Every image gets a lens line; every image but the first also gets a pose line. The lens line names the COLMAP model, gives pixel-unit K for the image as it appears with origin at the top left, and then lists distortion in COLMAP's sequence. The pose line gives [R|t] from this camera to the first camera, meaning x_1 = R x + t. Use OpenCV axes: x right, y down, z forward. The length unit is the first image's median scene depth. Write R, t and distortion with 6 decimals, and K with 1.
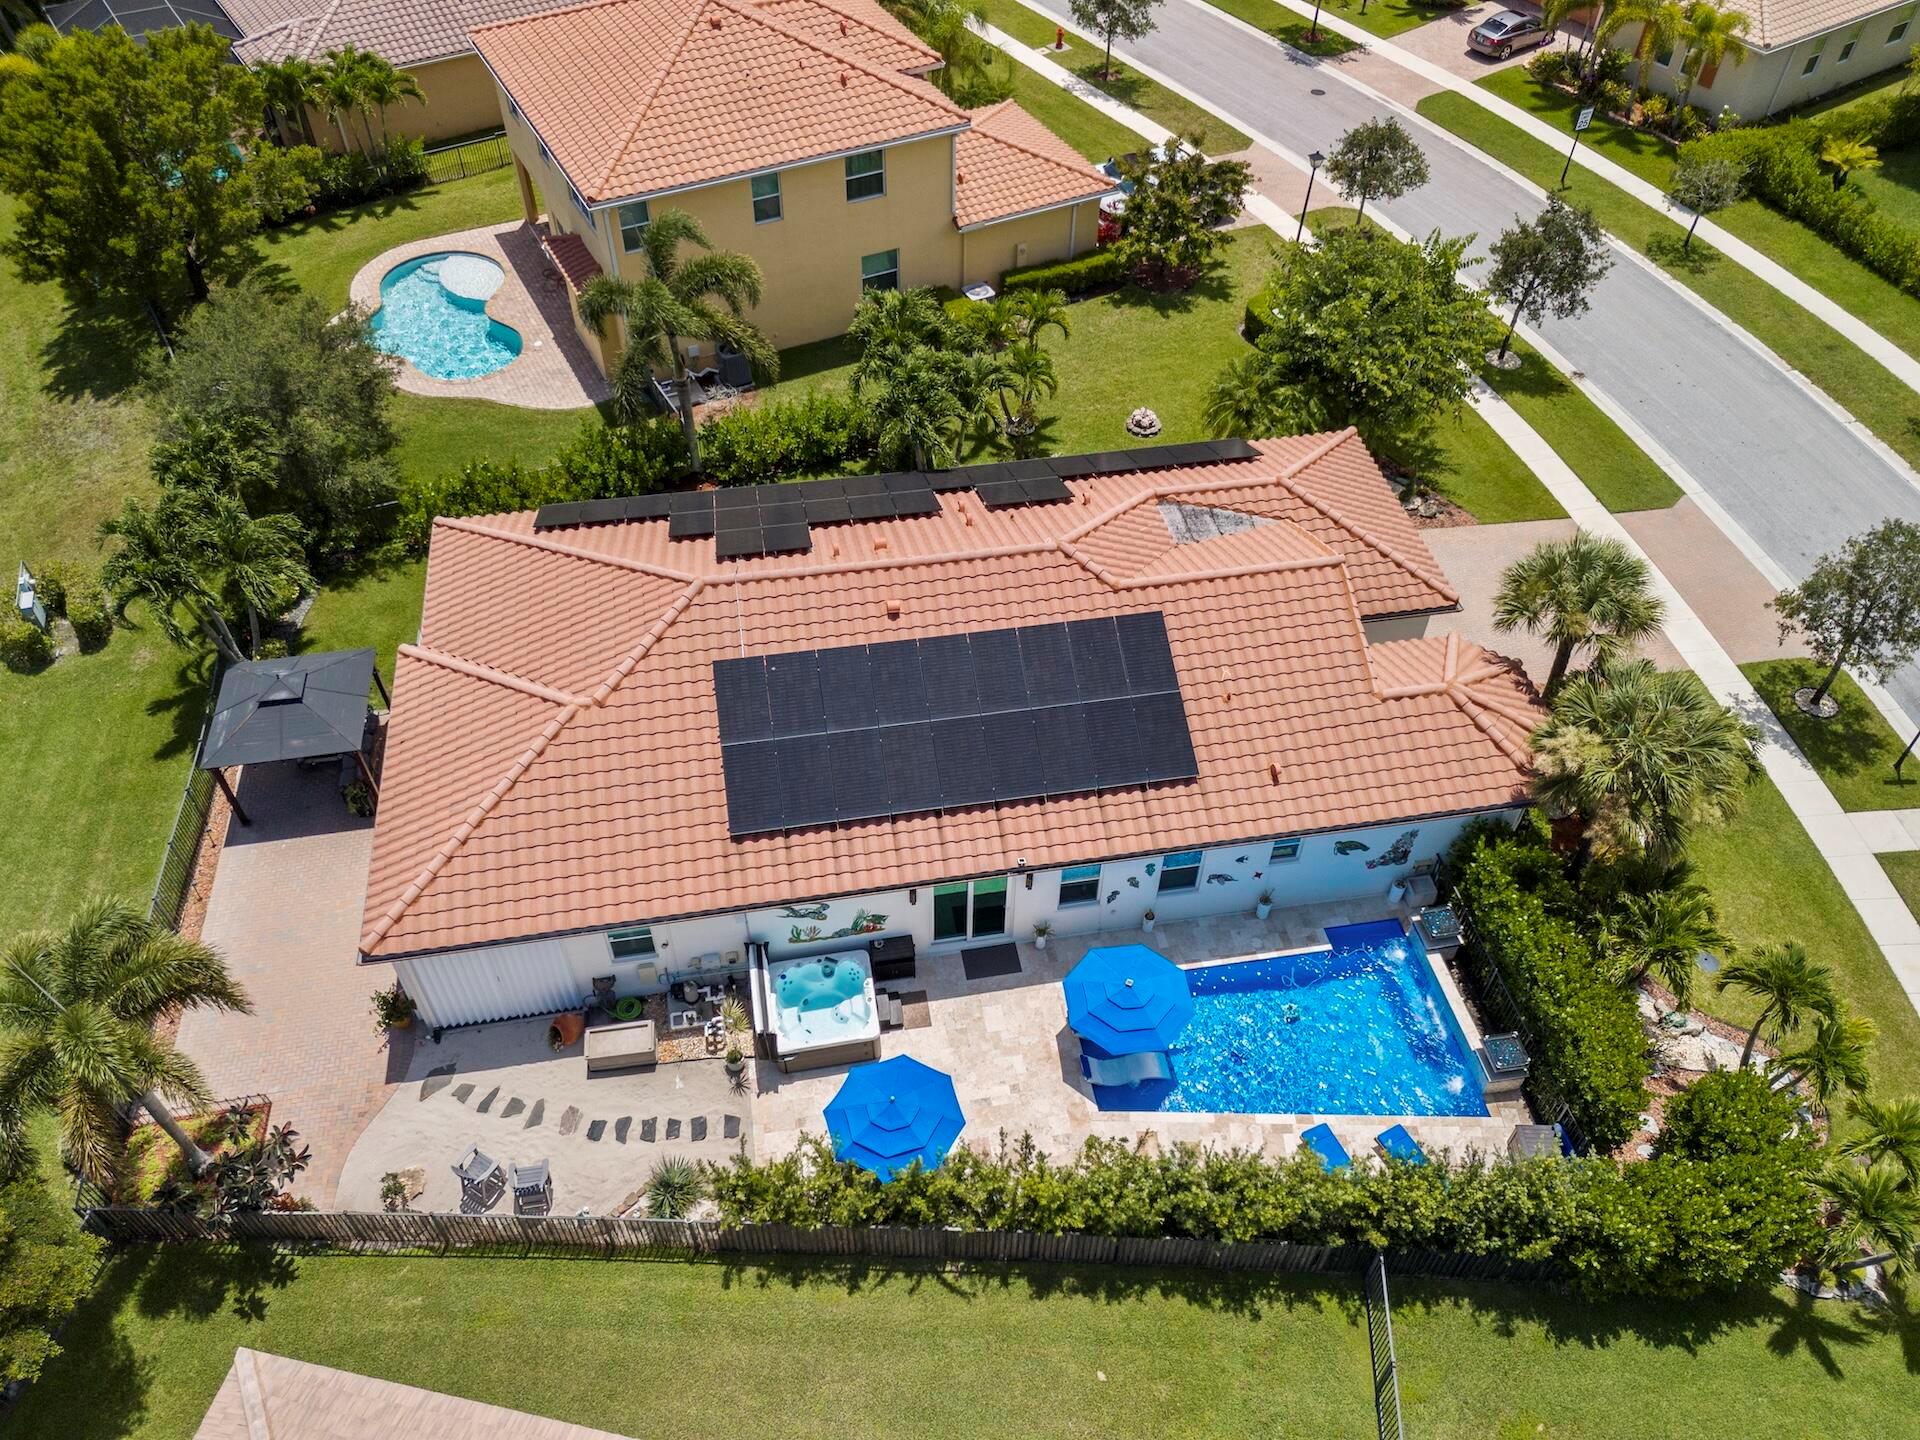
lens RADIAL K [[1434.8, 0, 960.0], [0, 1434.8, 720.0], [0, 0, 1]] dist [0.059533, -0.076897]
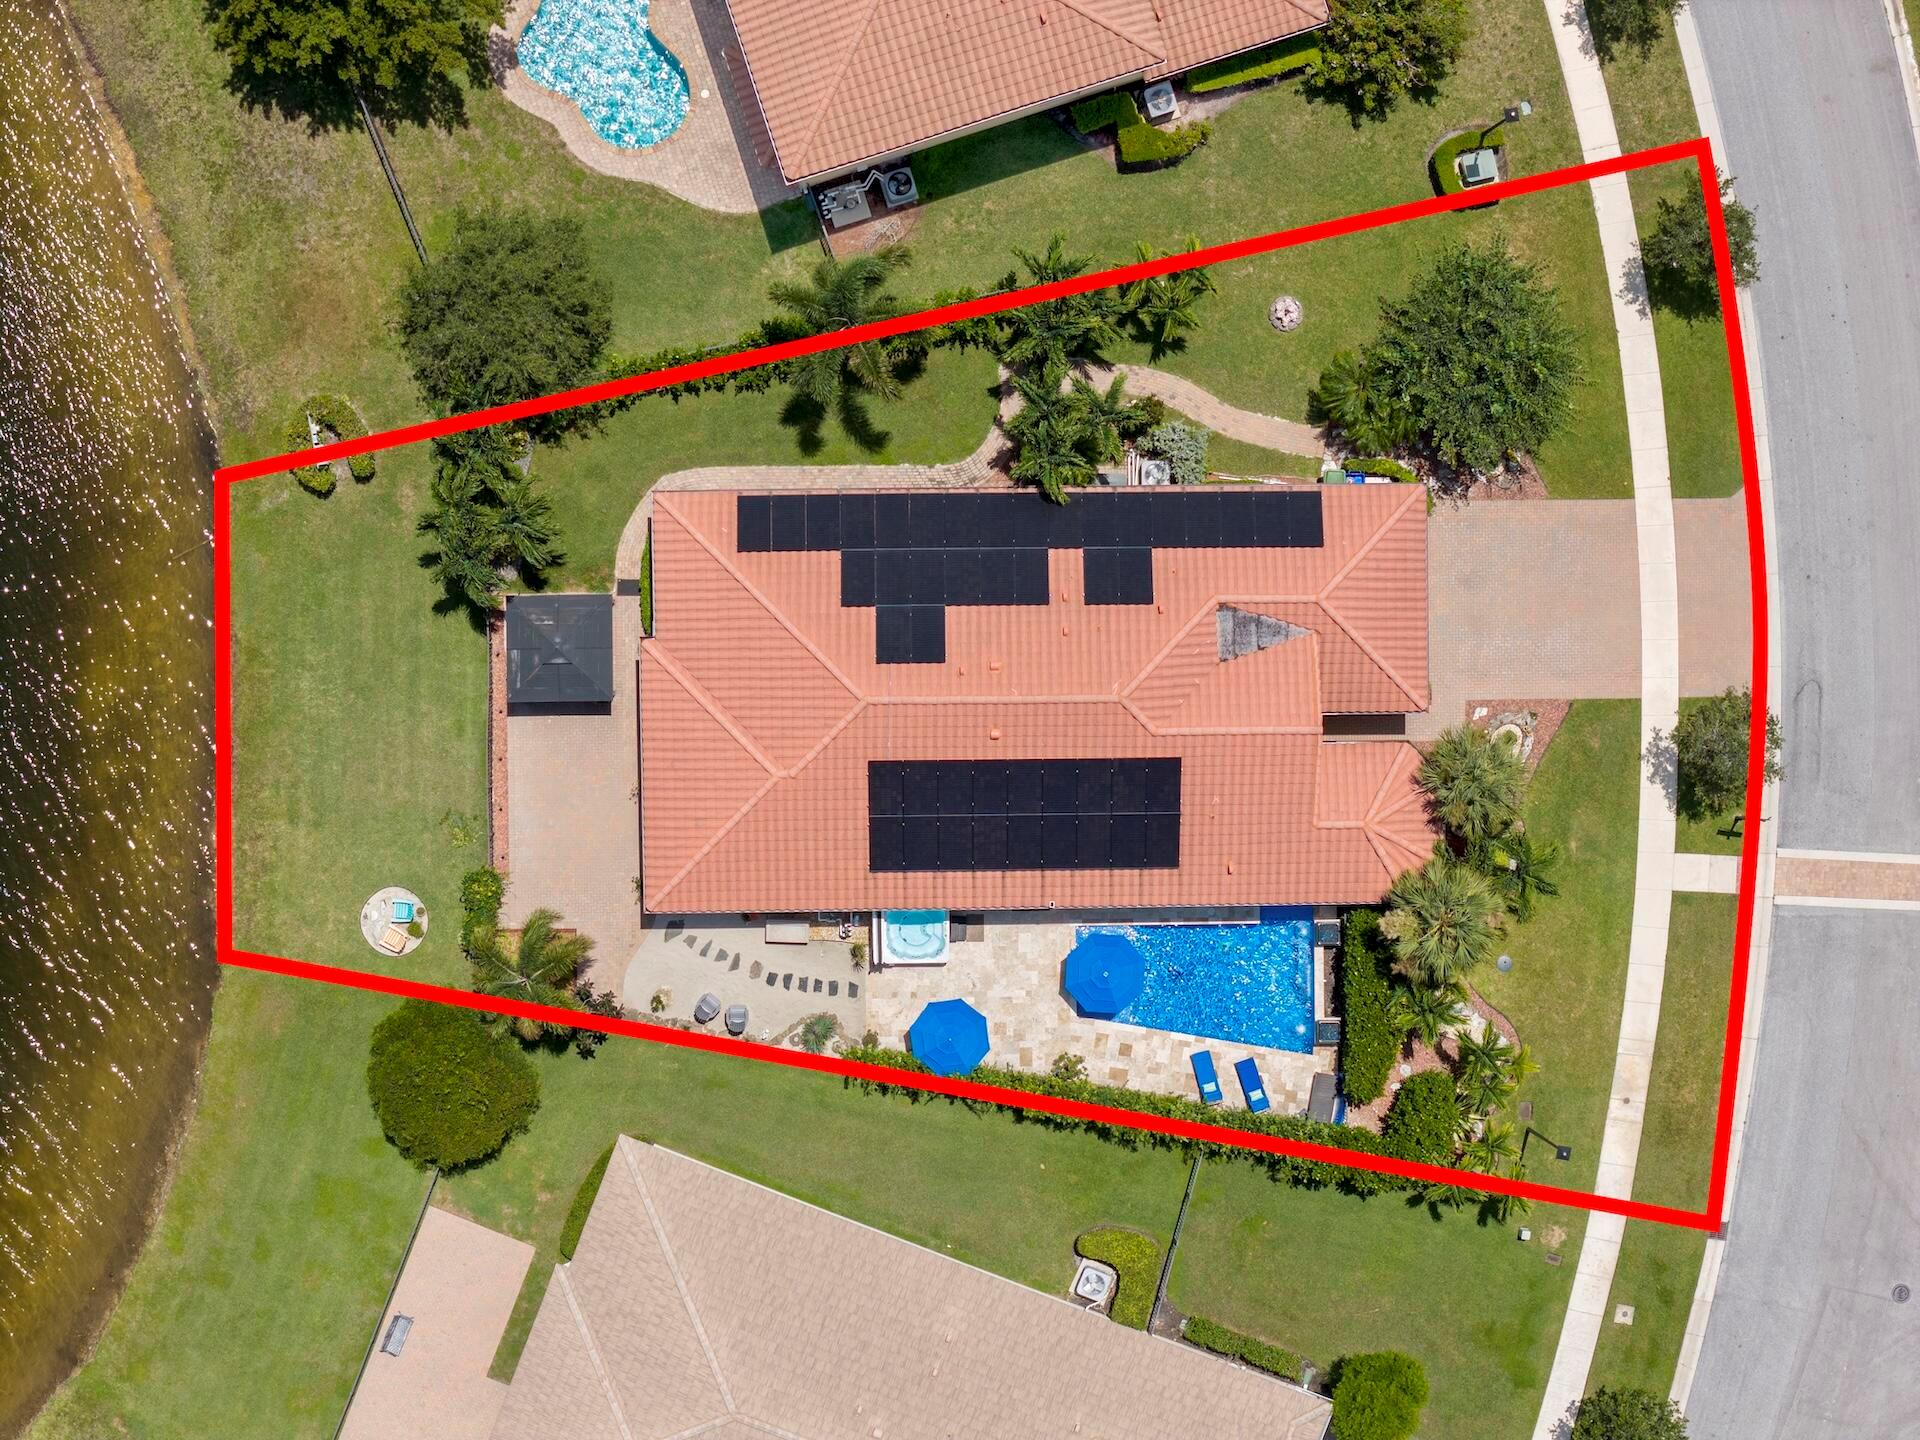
lens RADIAL K [[3941.1, 0, 960.0], [0, 3941.1, 720.0], [0, 0, 1]] dist [-0.250494, 0.076241]
pose [[0.987051, 0.159915, 0.012523, -0.142256], [-0.120363, 0.686790, 0.716821, -3.116321], [0.106030, -0.709046, 0.697145, -1.865428]]
